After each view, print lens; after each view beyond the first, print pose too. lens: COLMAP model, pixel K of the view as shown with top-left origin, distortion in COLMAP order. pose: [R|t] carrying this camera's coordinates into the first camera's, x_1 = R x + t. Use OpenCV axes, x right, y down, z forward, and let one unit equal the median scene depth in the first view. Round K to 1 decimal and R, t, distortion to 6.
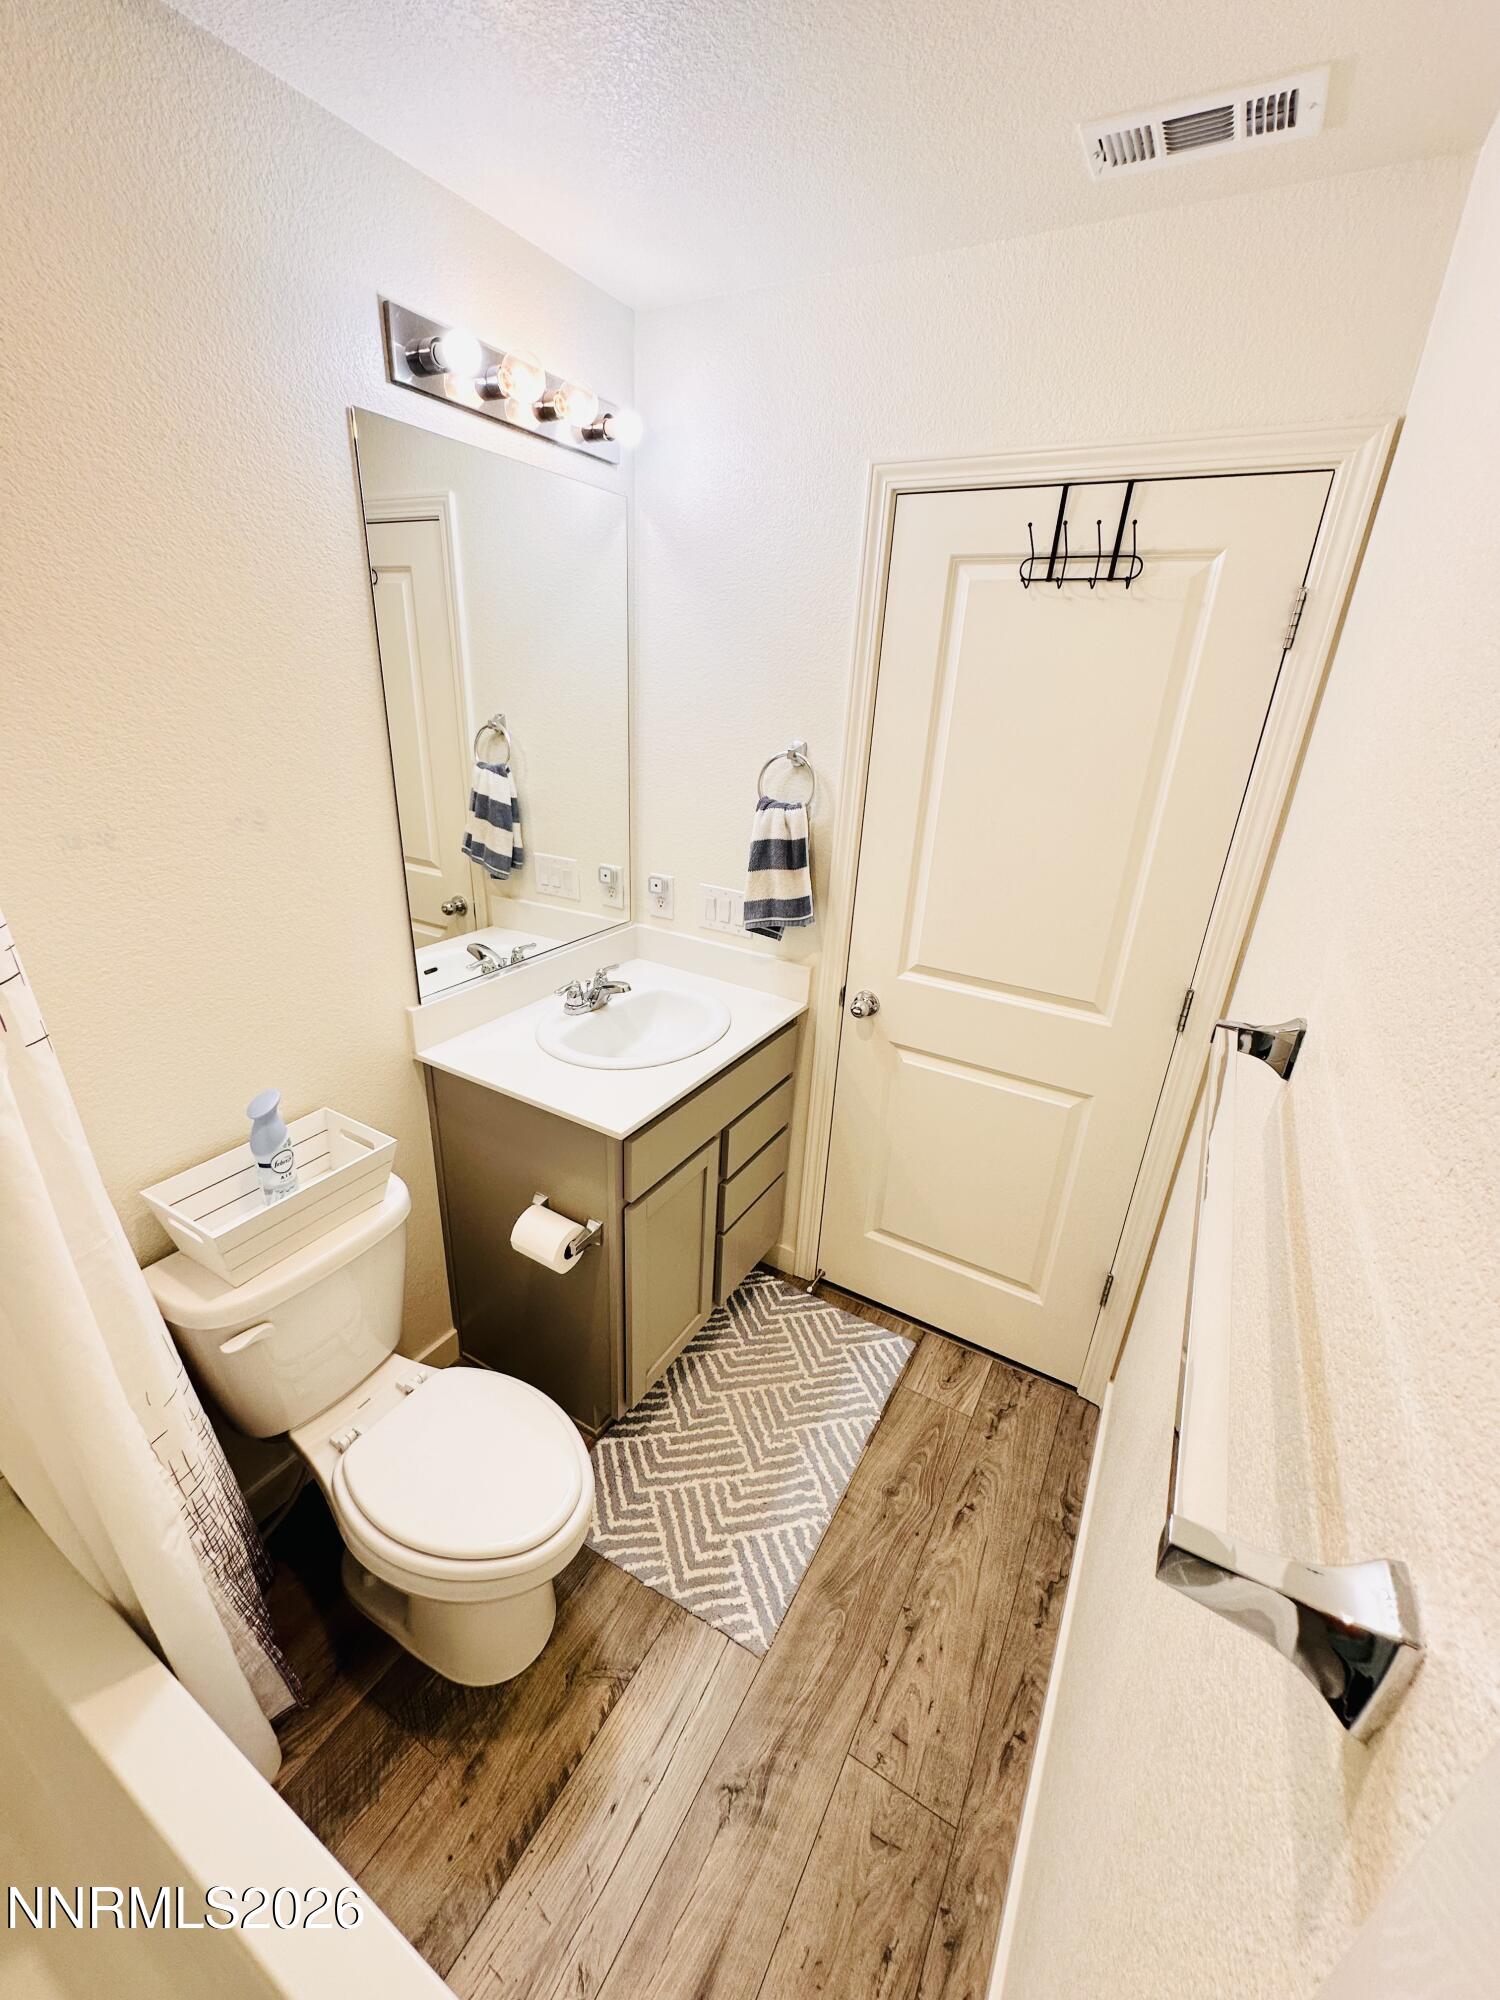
lens RADIAL K [[798.4, 0, 750.0], [0, 798.4, 1000.0], [0, 0, 1]] dist [-0.002739, 0.000312]
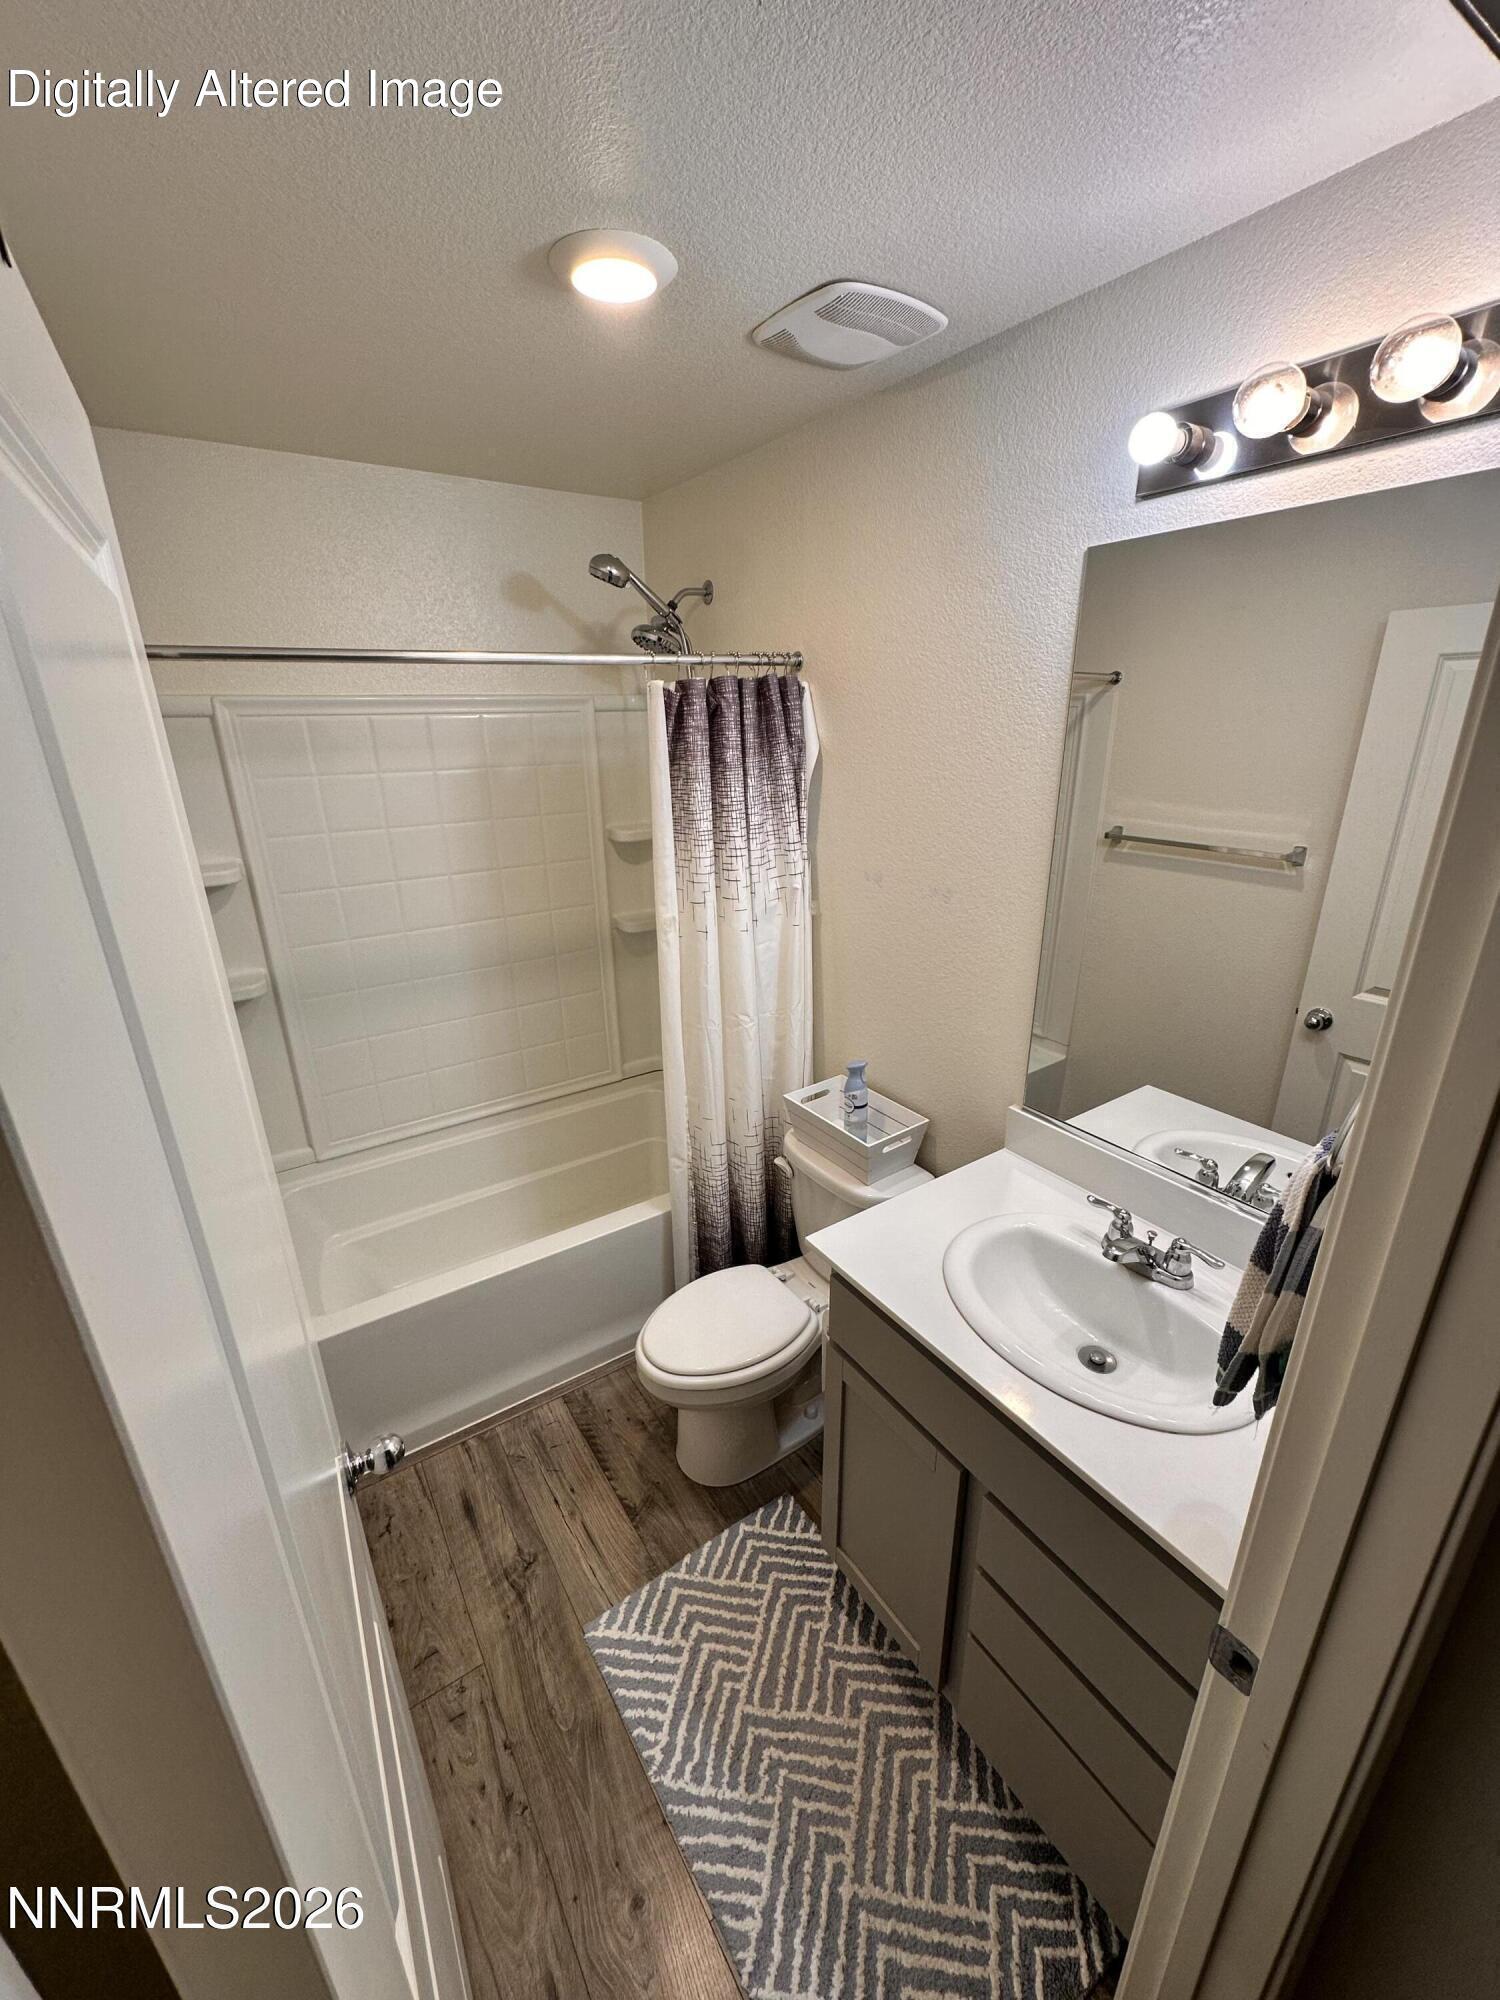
lens RADIAL K [[798.4, 0, 750.0], [0, 798.4, 1000.0], [0, 0, 1]] dist [-0.002739, 0.000312]
pose [[-0.444071, 0.267940, -0.854991, 0.530354], [-0.340627, 0.832108, 0.437687, -0.413701], [0.828719, 0.485596, -0.278248, 0.891812]]
